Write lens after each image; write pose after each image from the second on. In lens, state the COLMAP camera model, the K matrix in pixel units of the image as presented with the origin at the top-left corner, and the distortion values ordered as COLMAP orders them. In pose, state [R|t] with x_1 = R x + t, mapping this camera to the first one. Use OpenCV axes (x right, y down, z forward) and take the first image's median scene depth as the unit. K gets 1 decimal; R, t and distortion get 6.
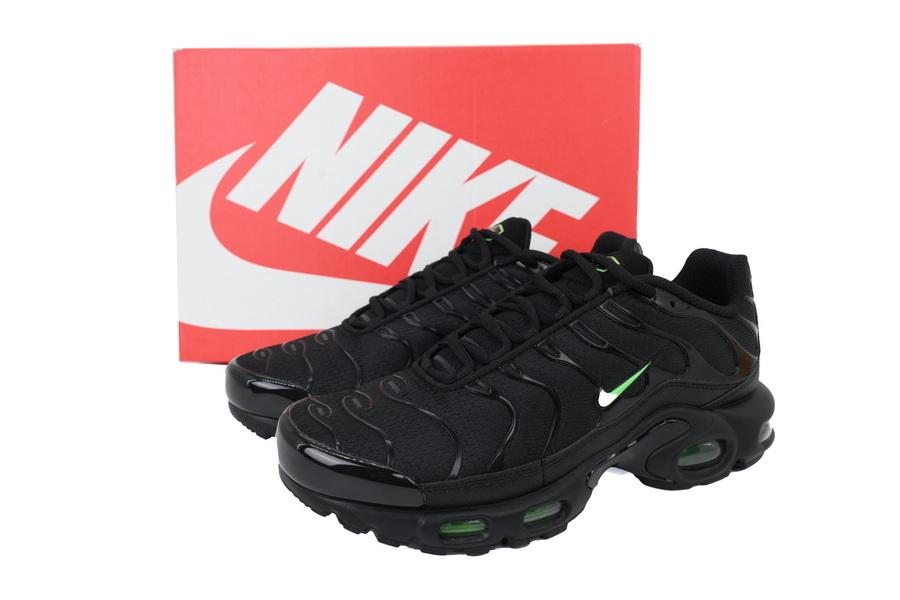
lens RADIAL K [[725.7, 0, 450.8], [0, 725.7, 300.5], [0, 0, 1]] dist [-0.036310, 0.000185]
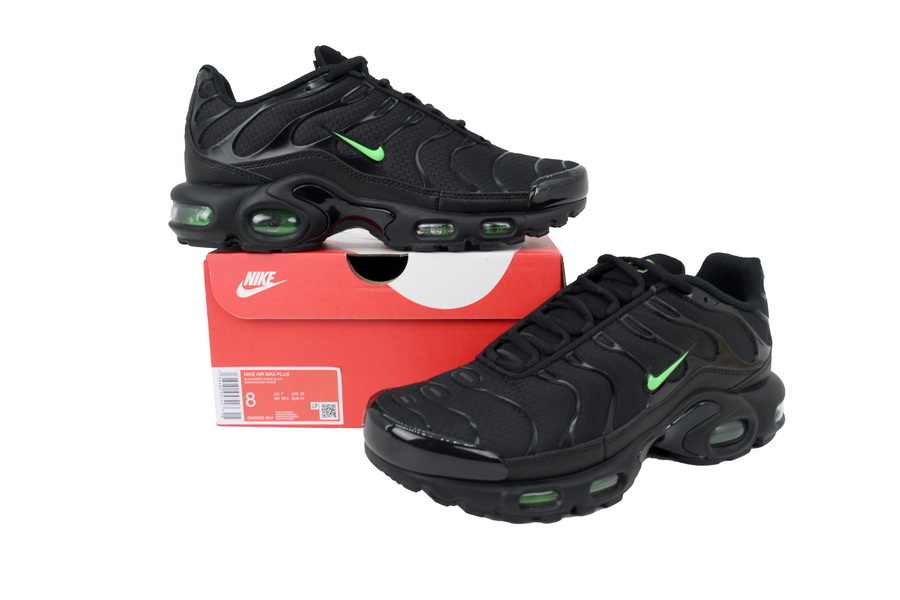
lens RADIAL K [[725.7, 0, 450.0], [0, 725.7, 299.6], [0, 0, 1]] dist [-0.036310, 0.000185]
pose [[0.997859, -0.013506, 0.063988, -0.174823], [0.014703, 0.999725, -0.018272, 0.020201], [-0.063724, 0.019174, 0.997783, -0.117056]]
